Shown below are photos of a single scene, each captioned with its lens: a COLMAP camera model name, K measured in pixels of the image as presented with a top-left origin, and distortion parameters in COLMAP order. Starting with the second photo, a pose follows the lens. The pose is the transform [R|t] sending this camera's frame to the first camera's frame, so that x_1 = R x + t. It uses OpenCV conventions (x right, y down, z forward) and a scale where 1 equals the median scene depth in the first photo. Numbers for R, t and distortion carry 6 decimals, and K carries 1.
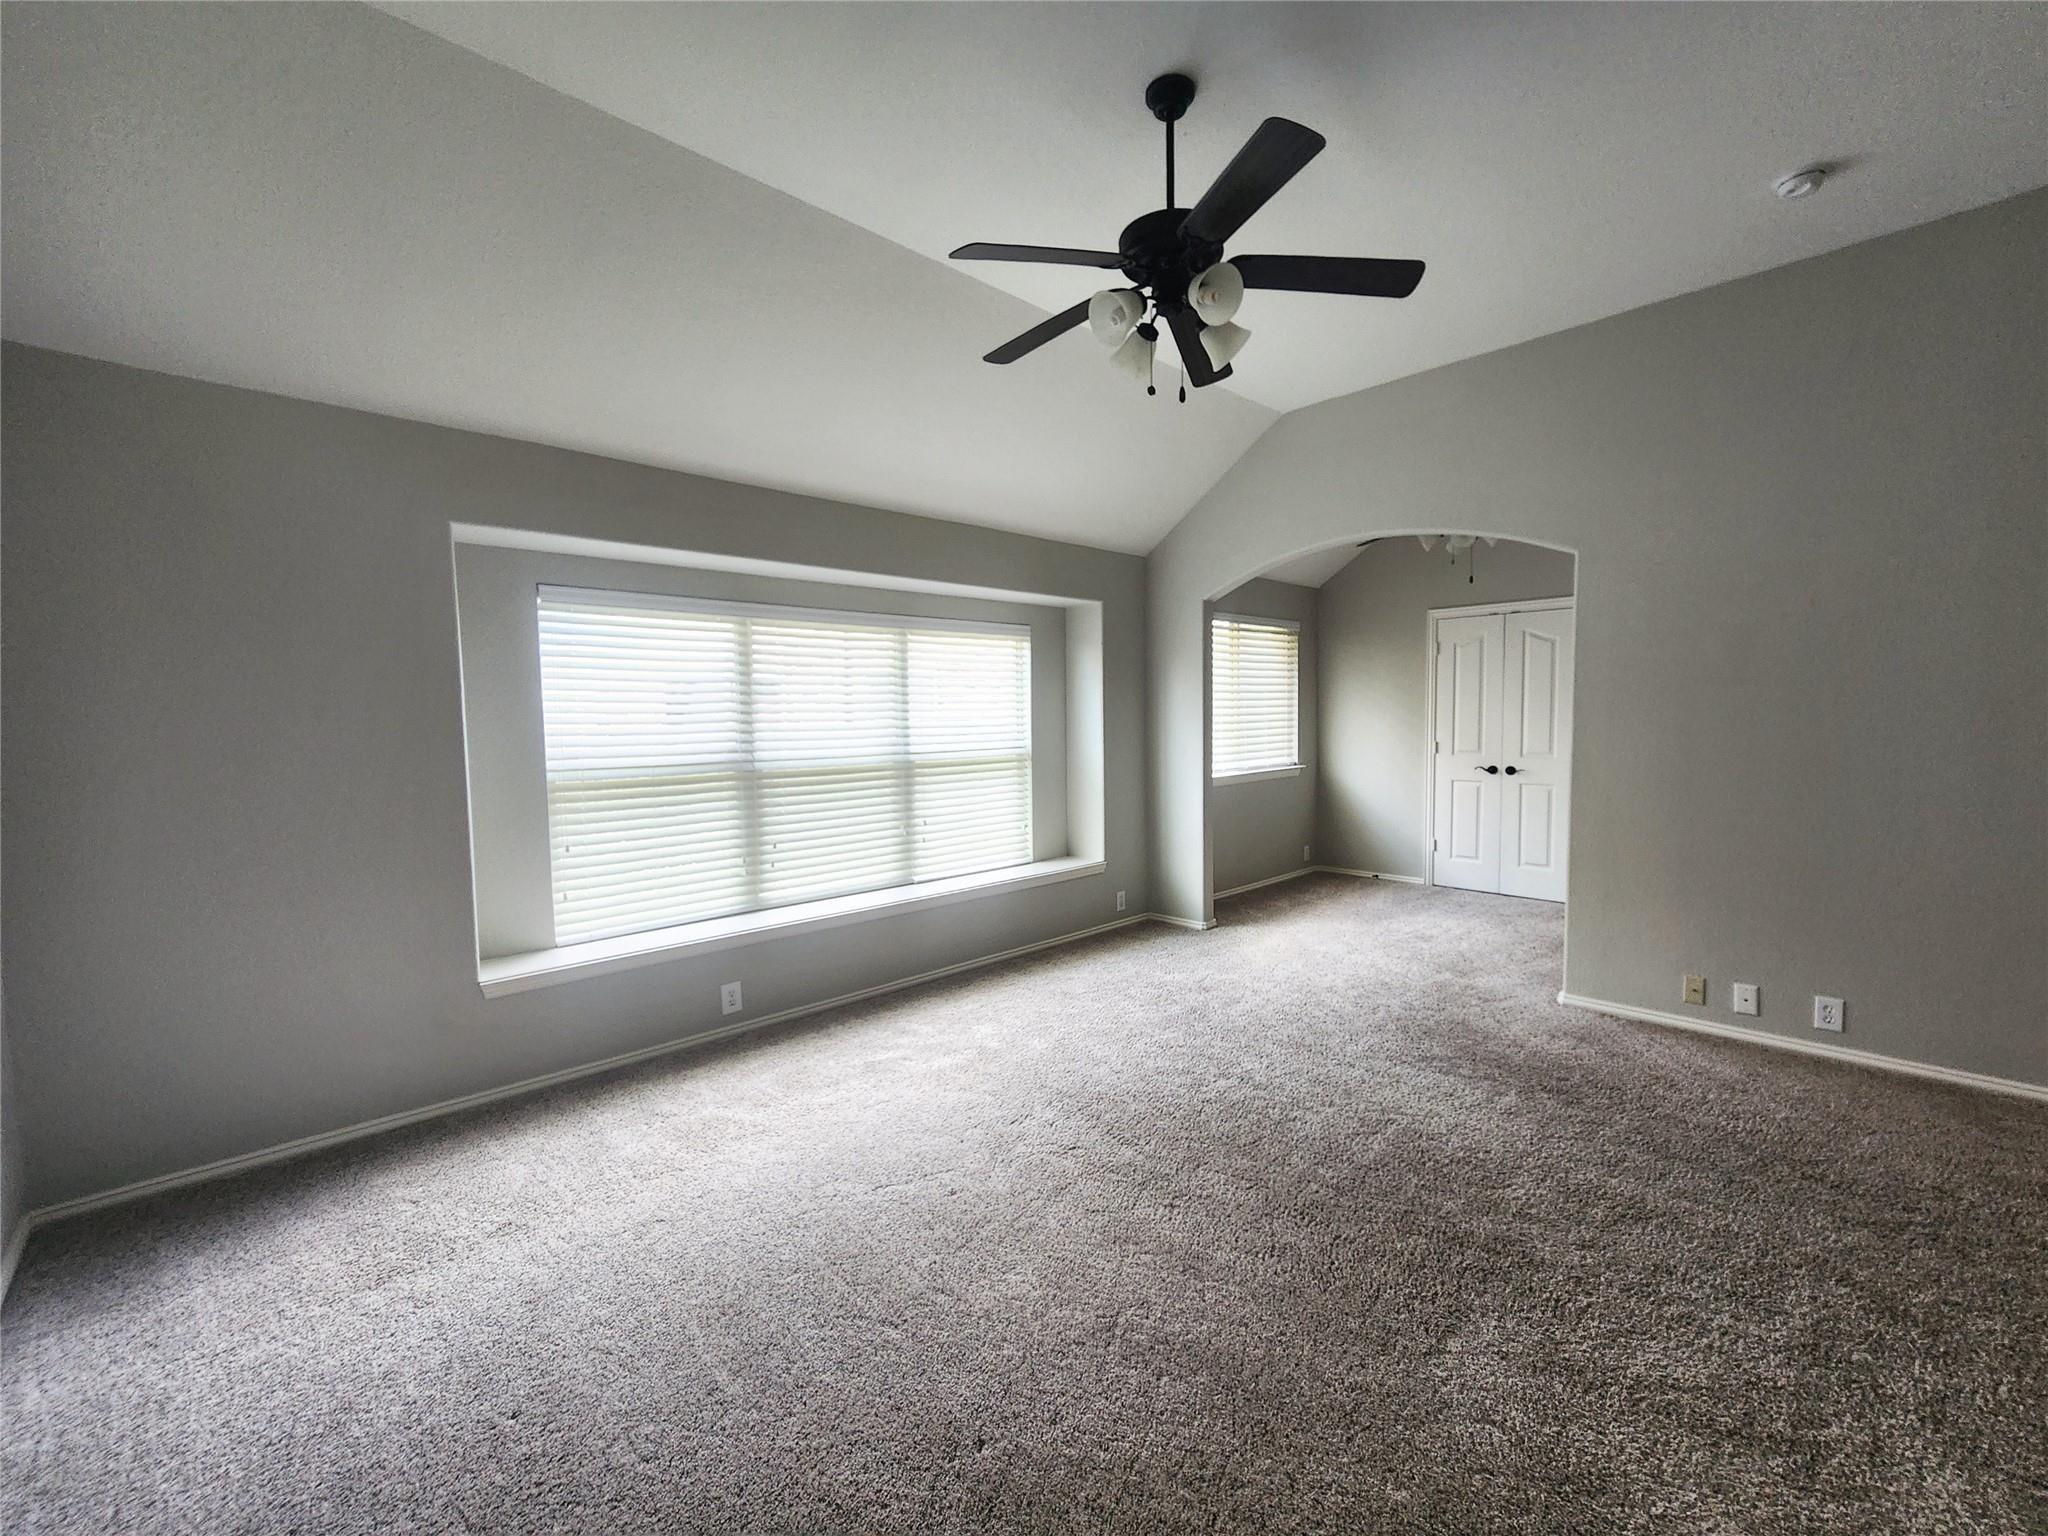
lens RADIAL K [[858.5, 0, 1028.6], [0, 858.5, 766.6], [0, 0, 1]] dist [-0.000939, -0.000216]
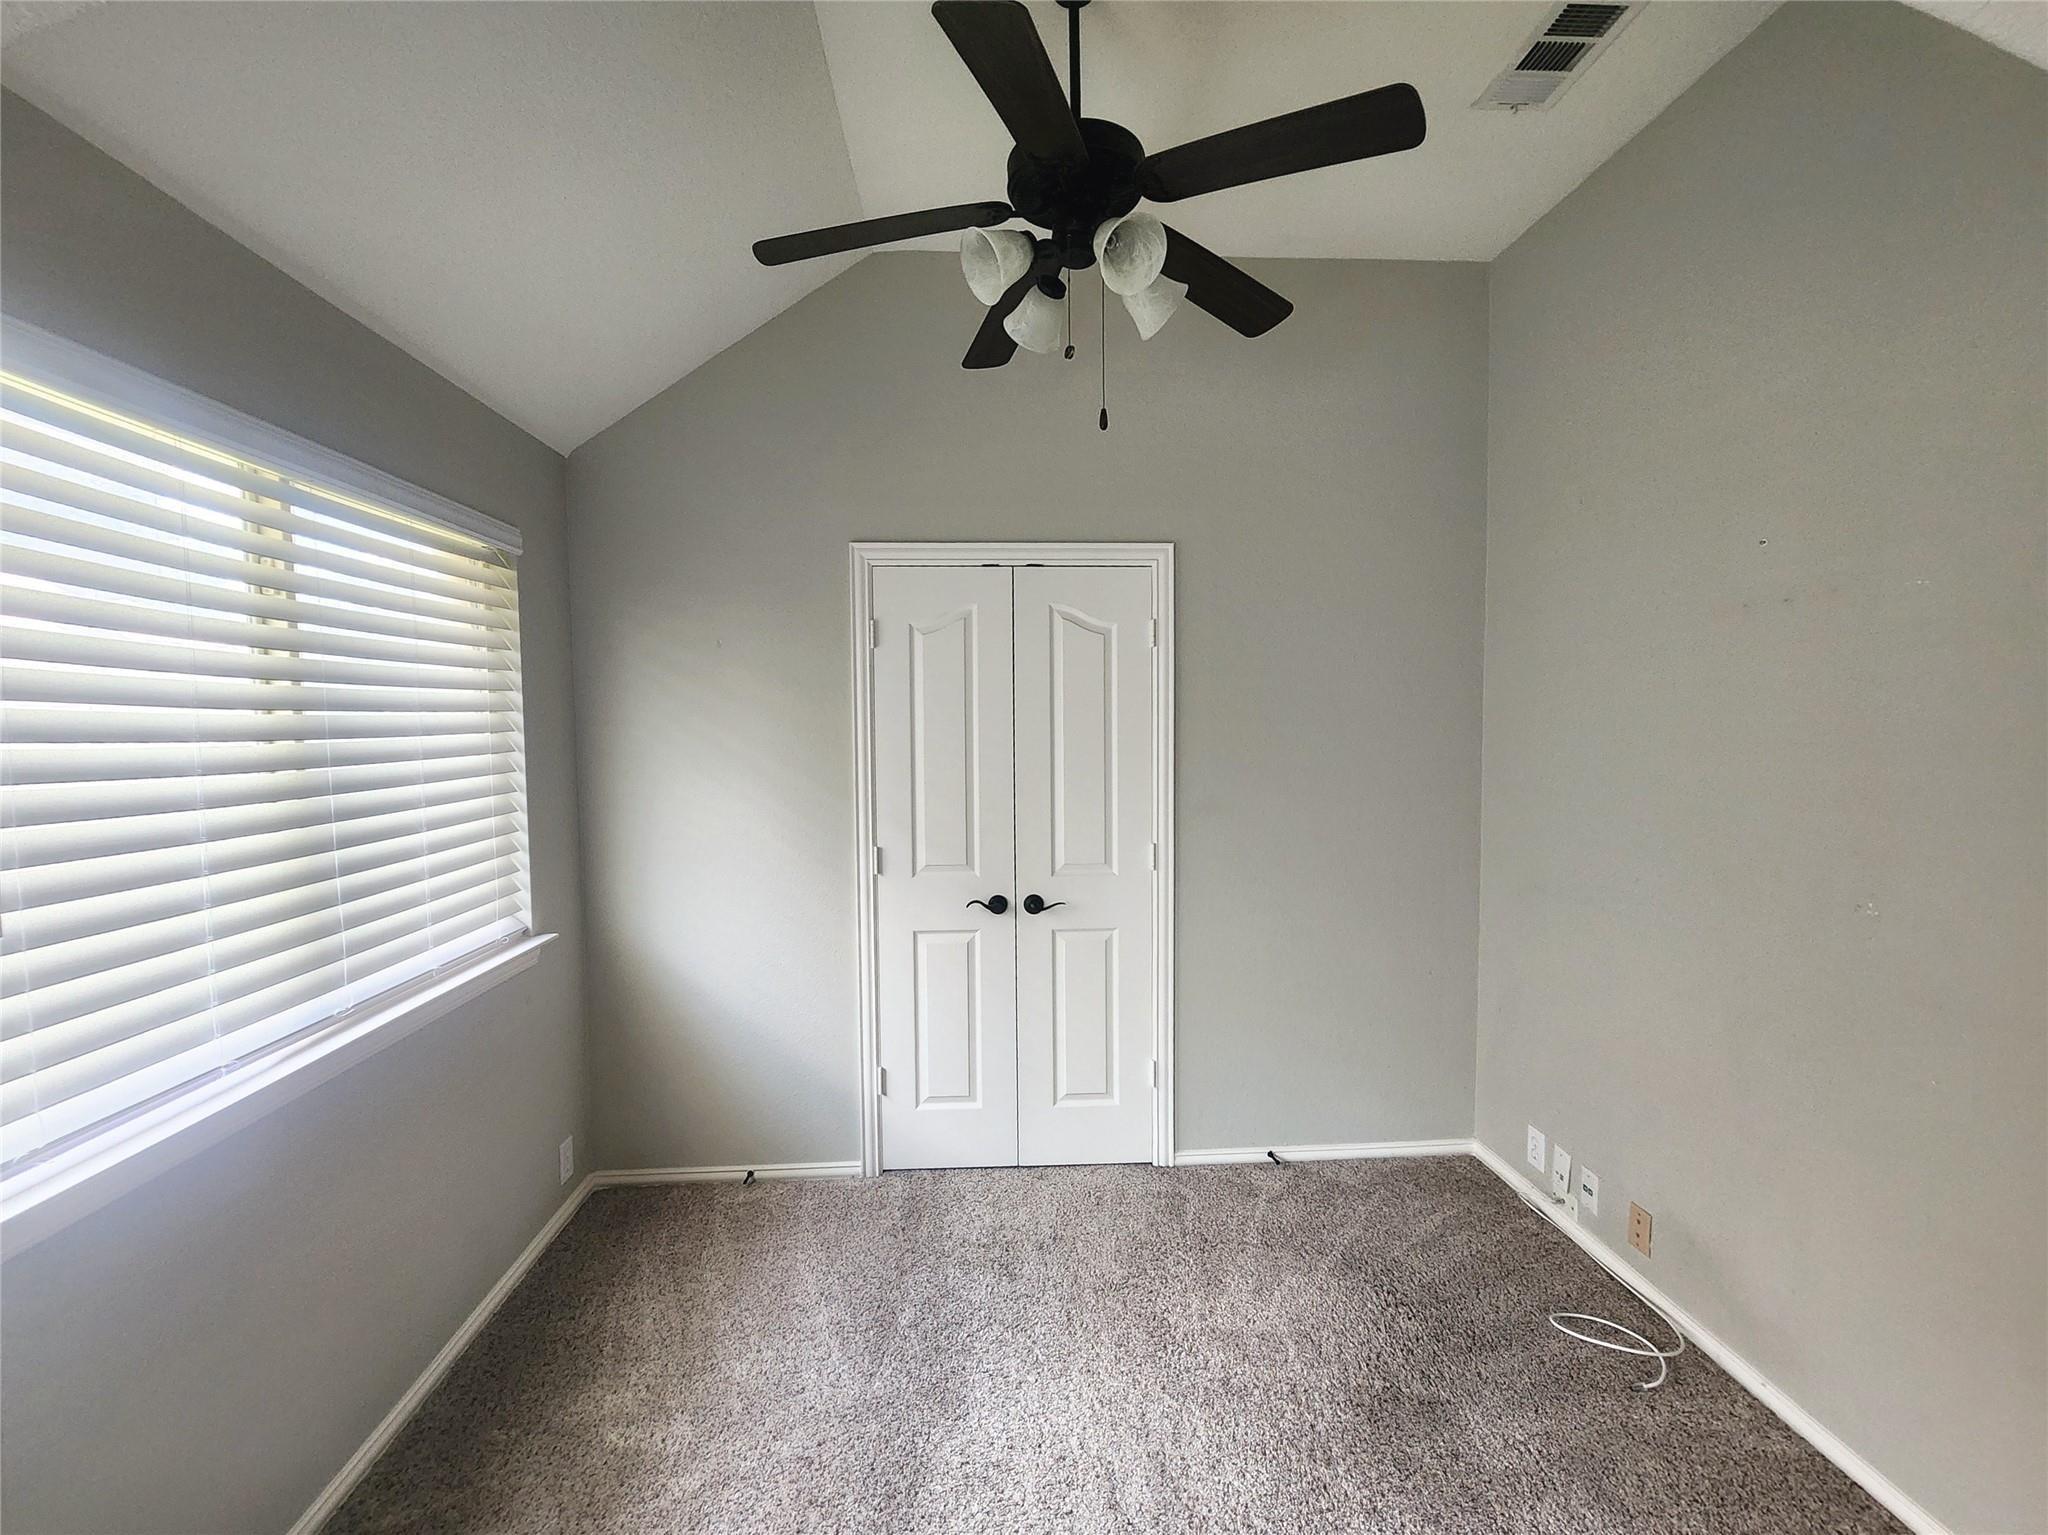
lens RADIAL K [[880.5, 0, 1010.5], [0, 880.5, 770.9], [0, 0, 1]] dist [-0.000211, -0.000029]
pose [[0.652523, -0.031190, 0.757127, 0.277249], [0.046145, 0.998934, 0.001382, -0.100265], [-0.756363, 0.034036, 0.653267, 1.002824]]
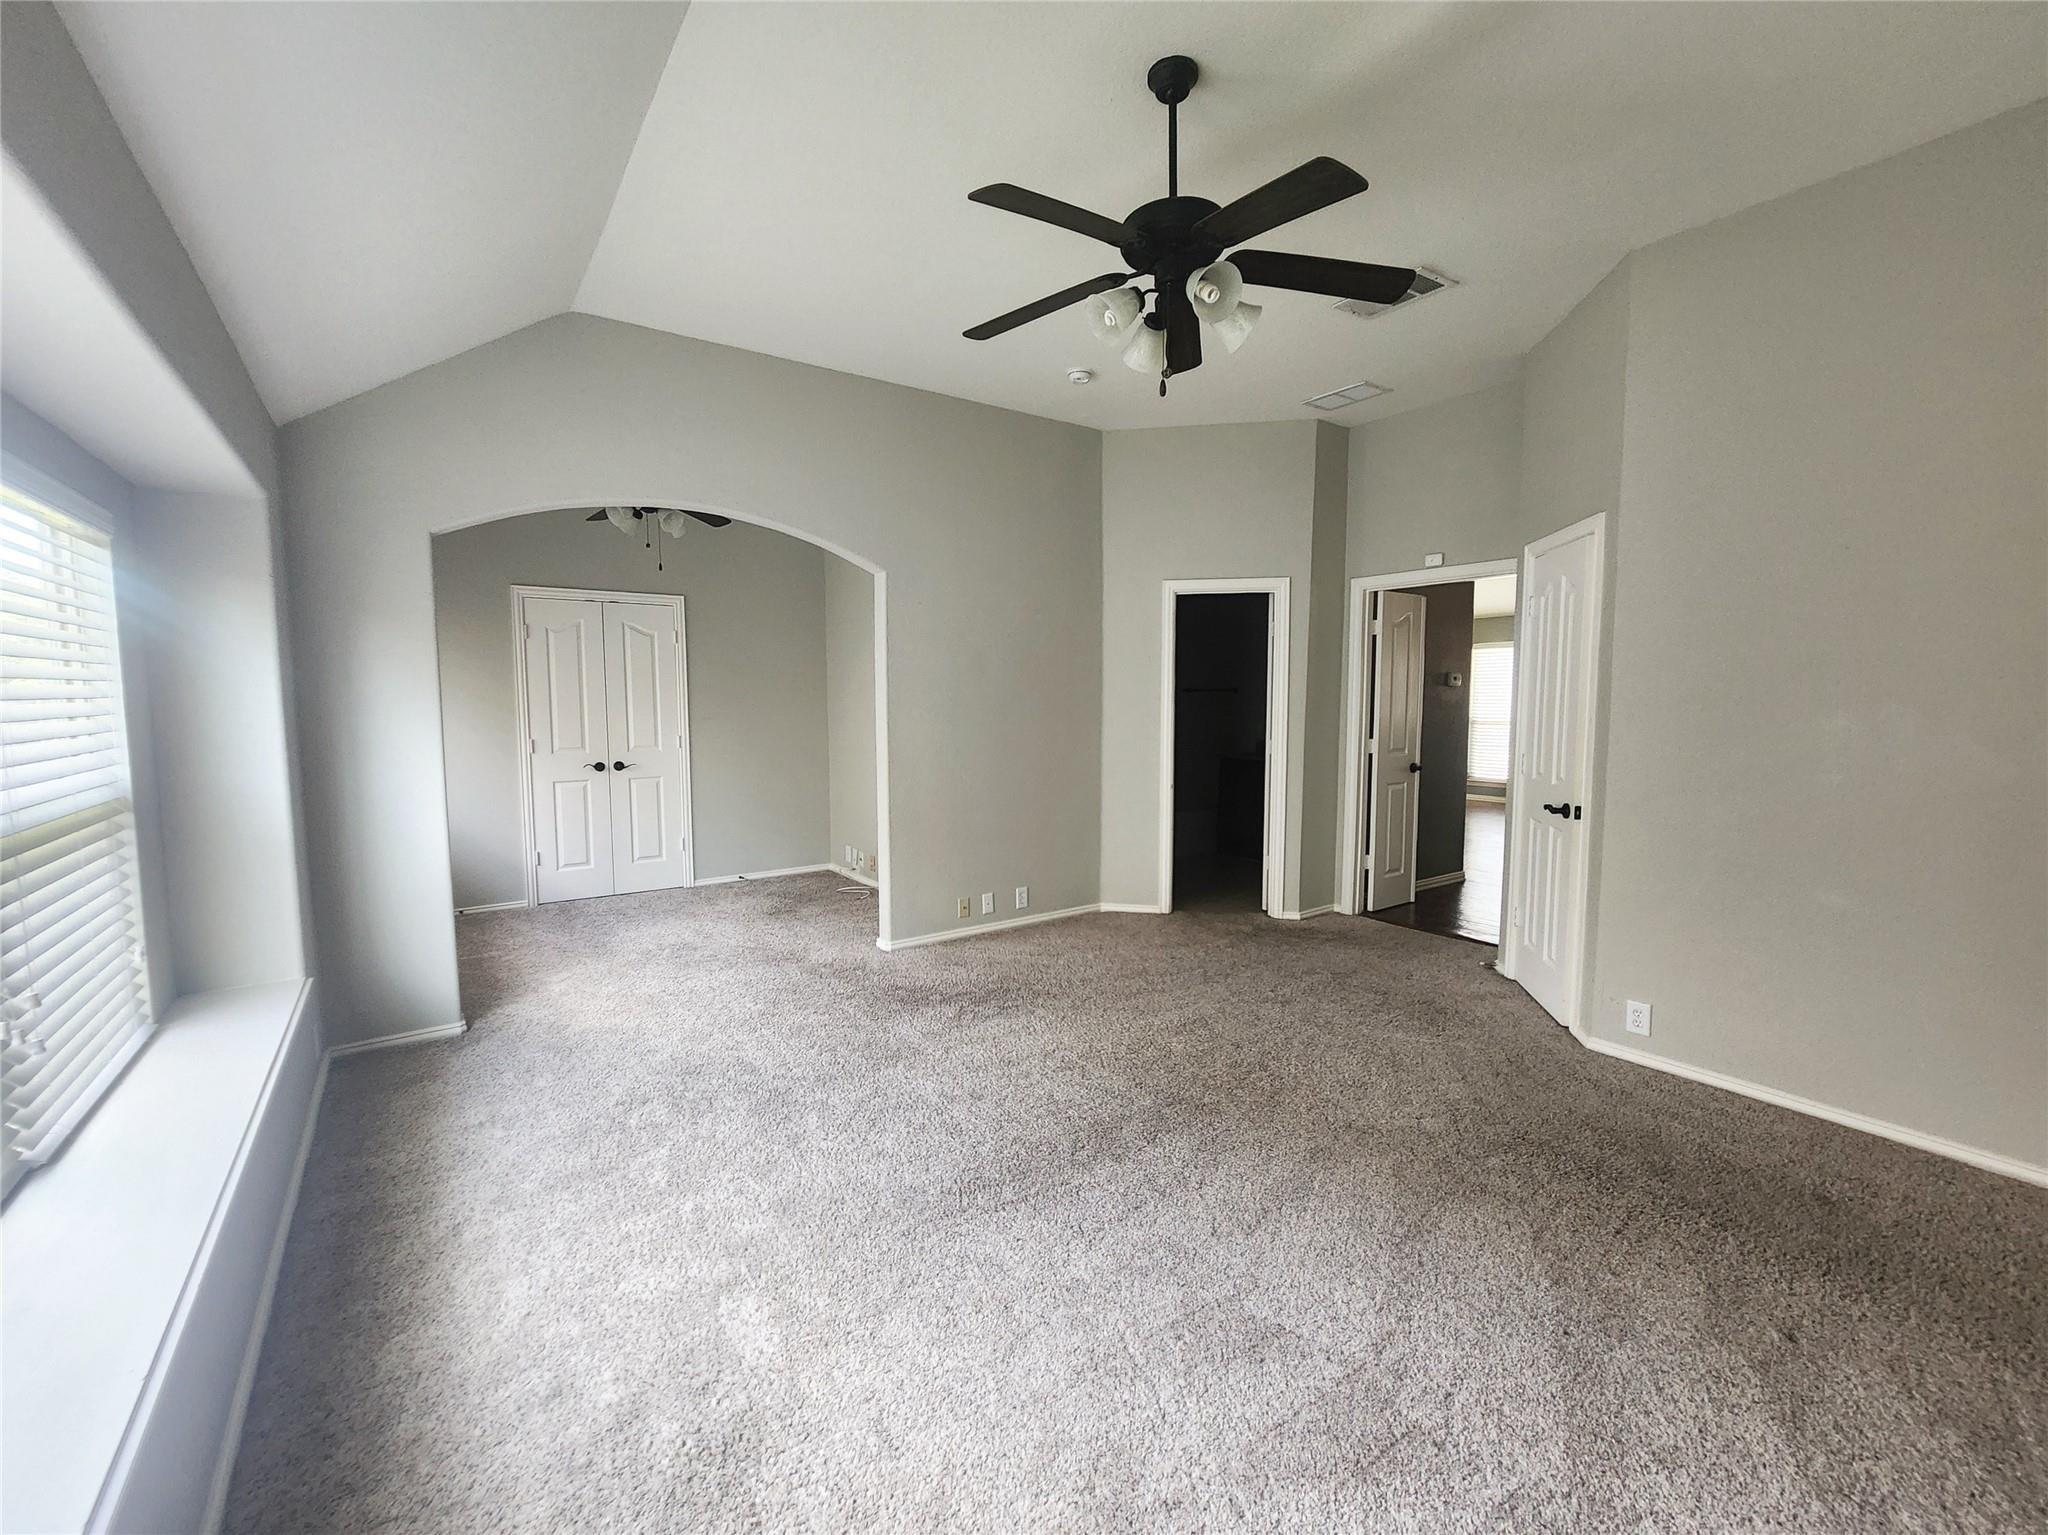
lens RADIAL K [[858.5, 0, 1028.6], [0, 858.5, 766.1], [0, 0, 1]] dist [-0.000939, -0.000216]
pose [[0.140312, -0.068586, 0.987729, -0.480114], [0.059537, 0.996377, 0.060729, -0.038421], [-0.988316, 0.050286, 0.143887, 0.582371]]
